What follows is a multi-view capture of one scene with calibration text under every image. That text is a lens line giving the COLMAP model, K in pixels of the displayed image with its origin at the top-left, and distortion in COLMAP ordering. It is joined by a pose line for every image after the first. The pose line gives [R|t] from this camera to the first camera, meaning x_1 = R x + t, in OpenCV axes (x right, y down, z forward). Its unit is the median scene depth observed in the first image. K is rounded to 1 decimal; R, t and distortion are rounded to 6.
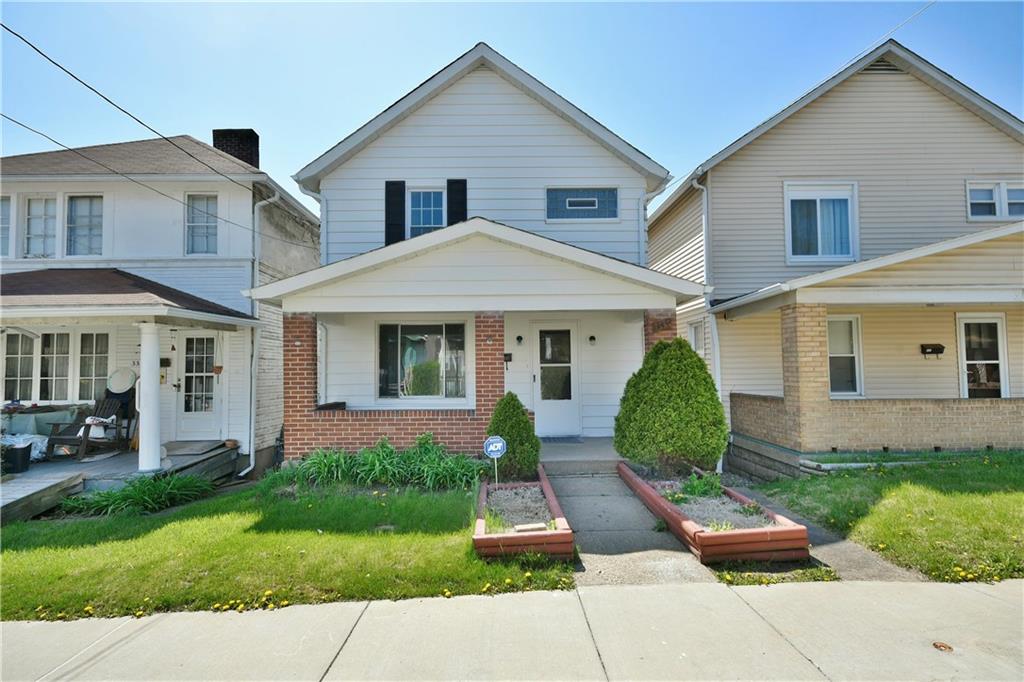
lens RADIAL K [[516.4, 0, 501.4], [0, 516.4, 342.2], [0, 0, 1]] dist [0.013867, -0.009315]
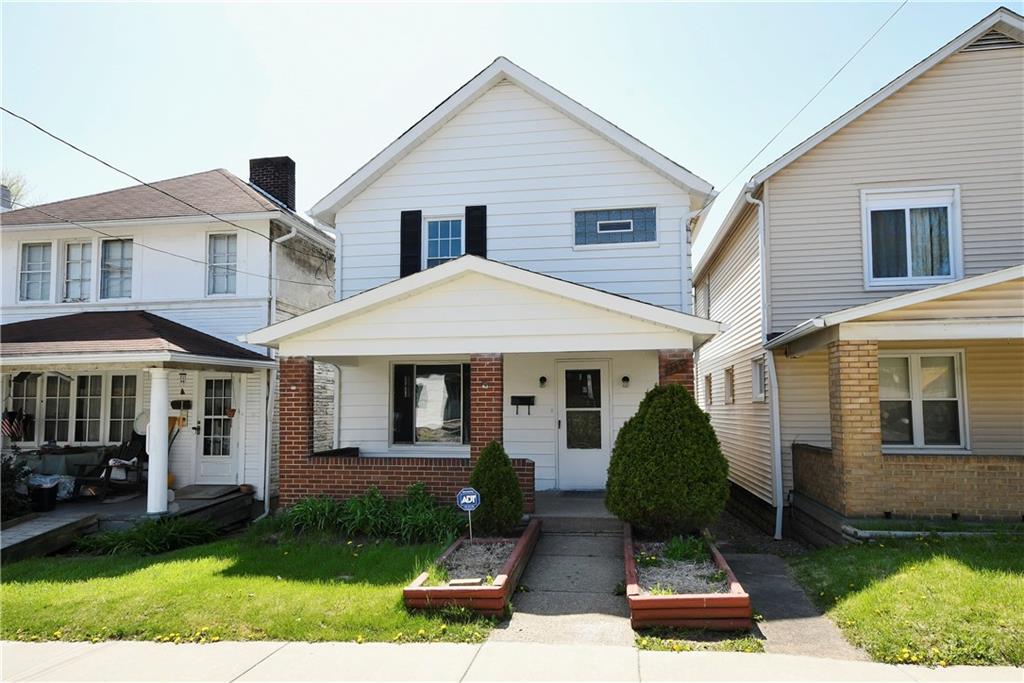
lens RADIAL K [[610.8, 0, 498.8], [0, 610.8, 364.4], [0, 0, 1]] dist [0.009025, -0.000779]
pose [[0.987089, -0.006726, -0.160031, 0.176796], [0.003749, 0.999814, -0.018897, -0.018814], [0.160128, 0.018053, 0.986931, -0.081860]]
